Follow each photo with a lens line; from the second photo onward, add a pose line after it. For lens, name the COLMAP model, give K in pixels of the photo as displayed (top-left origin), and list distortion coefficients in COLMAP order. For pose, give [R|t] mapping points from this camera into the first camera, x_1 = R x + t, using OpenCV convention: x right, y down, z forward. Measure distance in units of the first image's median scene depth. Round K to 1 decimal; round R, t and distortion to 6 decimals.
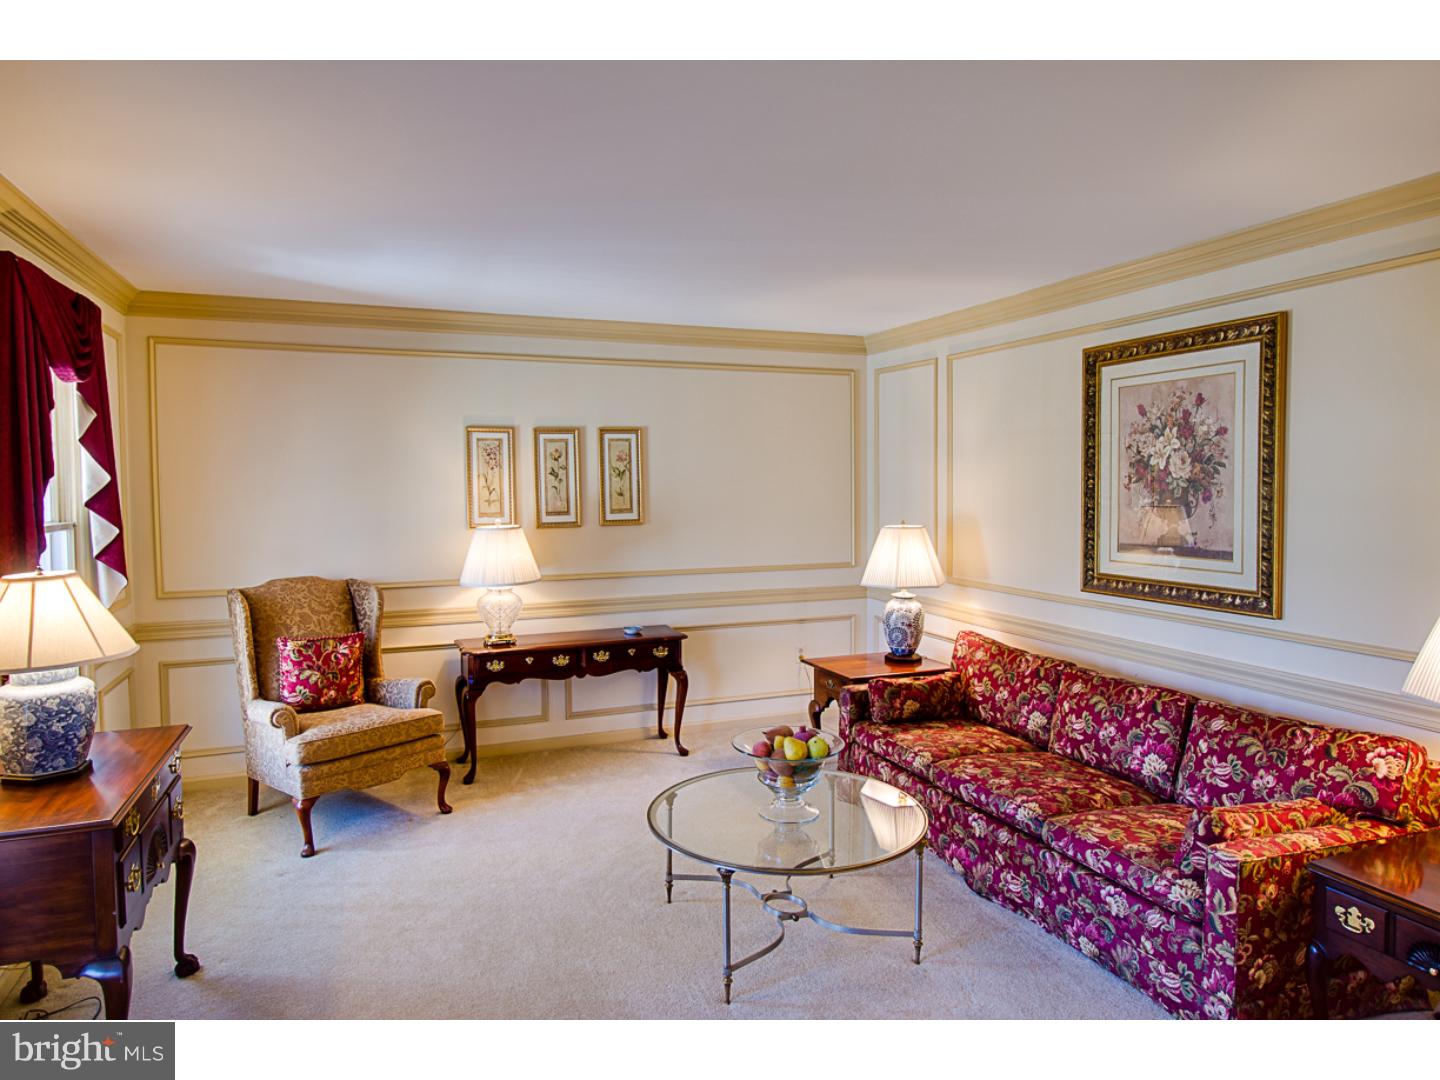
lens RADIAL K [[901.1, 0, 722.2], [0, 901.1, 523.0], [0, 0, 1]] dist [0.010032, -0.011531]
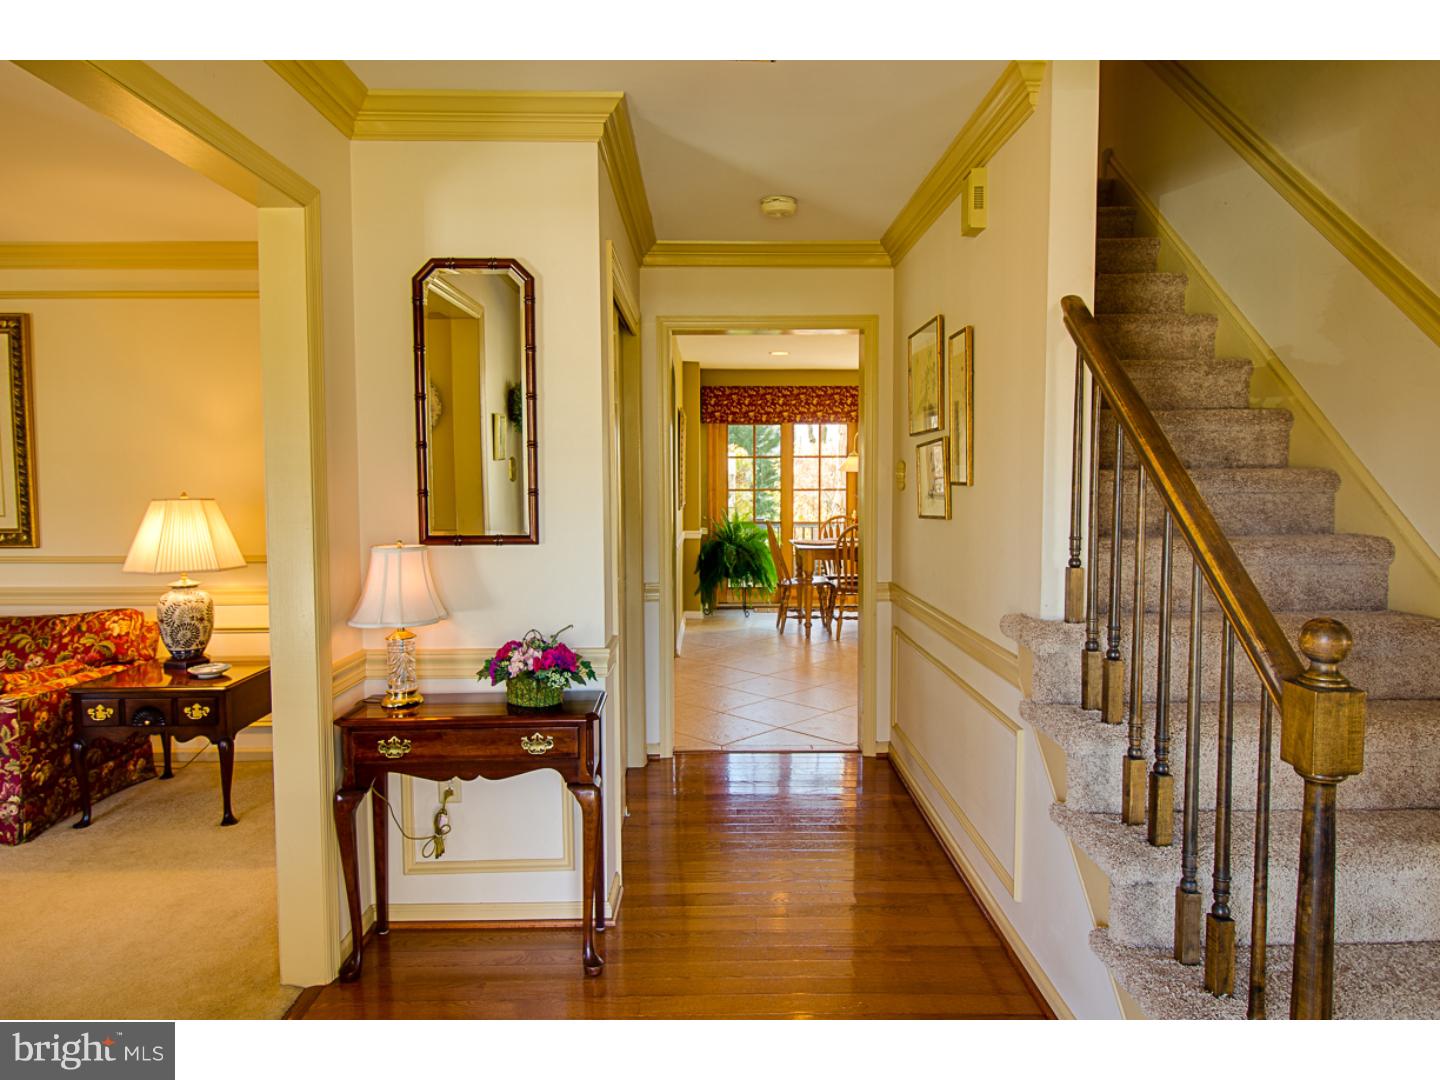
lens RADIAL K [[901.1, 0, 722.2], [0, 901.1, 523.0], [0, 0, 1]] dist [0.010032, -0.011531]
pose [[0.359175, -0.045583, 0.932156, -0.310644], [0.044209, 0.998516, 0.031793, 0.090471], [-0.932222, 0.029791, 0.360657, -0.503771]]
